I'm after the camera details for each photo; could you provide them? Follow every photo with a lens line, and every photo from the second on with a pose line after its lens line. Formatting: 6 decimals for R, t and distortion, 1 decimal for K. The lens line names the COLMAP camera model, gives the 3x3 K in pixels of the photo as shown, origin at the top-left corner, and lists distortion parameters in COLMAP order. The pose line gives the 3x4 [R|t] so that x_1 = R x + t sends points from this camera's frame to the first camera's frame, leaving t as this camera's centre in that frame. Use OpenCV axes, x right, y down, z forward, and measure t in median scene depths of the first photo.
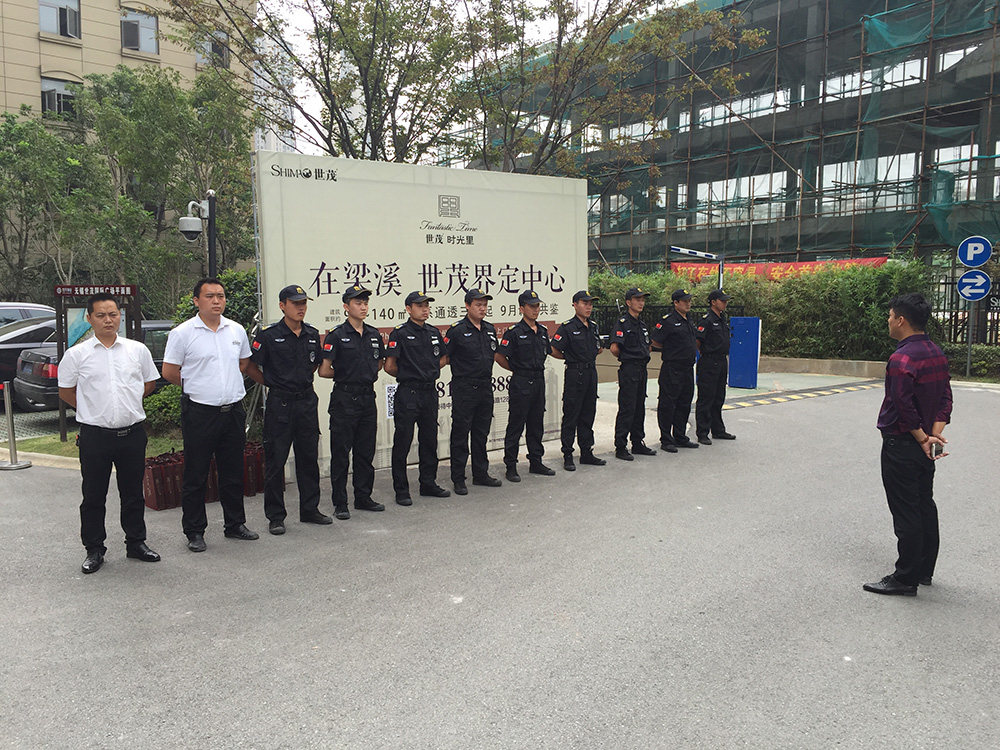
lens RADIAL K [[829.3, 0, 503.4], [0, 829.3, 377.5], [0, 0, 1]] dist [0.074538, -0.019332]
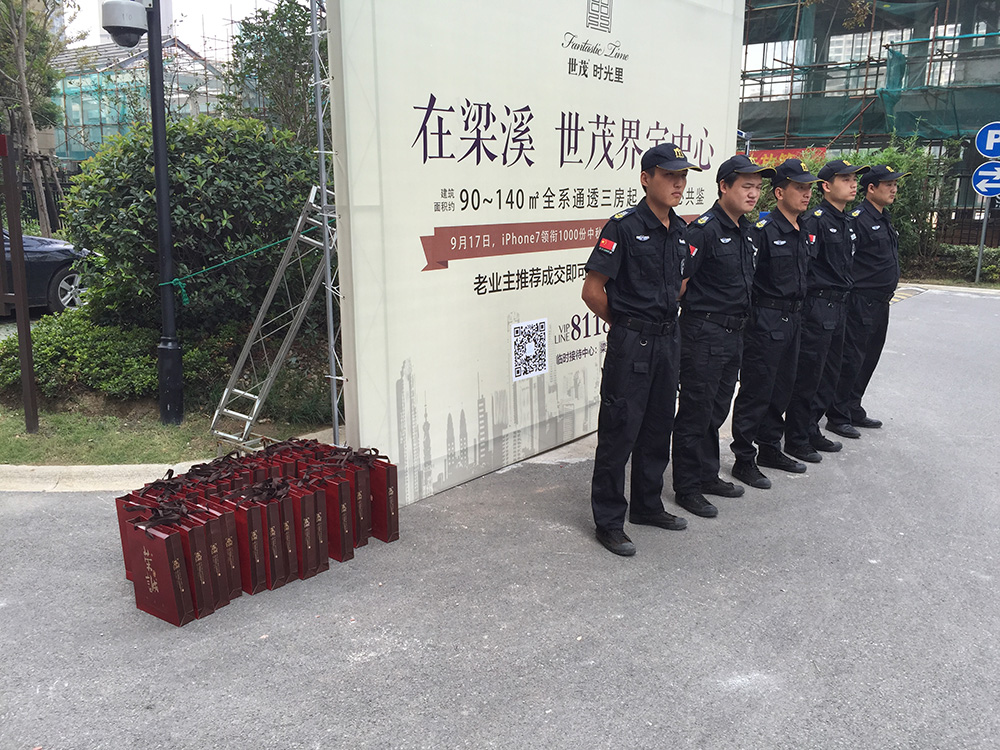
lens RADIAL K [[829.3, 0, 498.9], [0, 829.3, 374.3], [0, 0, 1]] dist [0.074538, -0.019332]
pose [[0.978004, -0.026799, 0.206856, -0.262724], [0.002078, 0.992915, 0.118808, -0.024339], [-0.208574, -0.115764, 0.971131, 0.421427]]
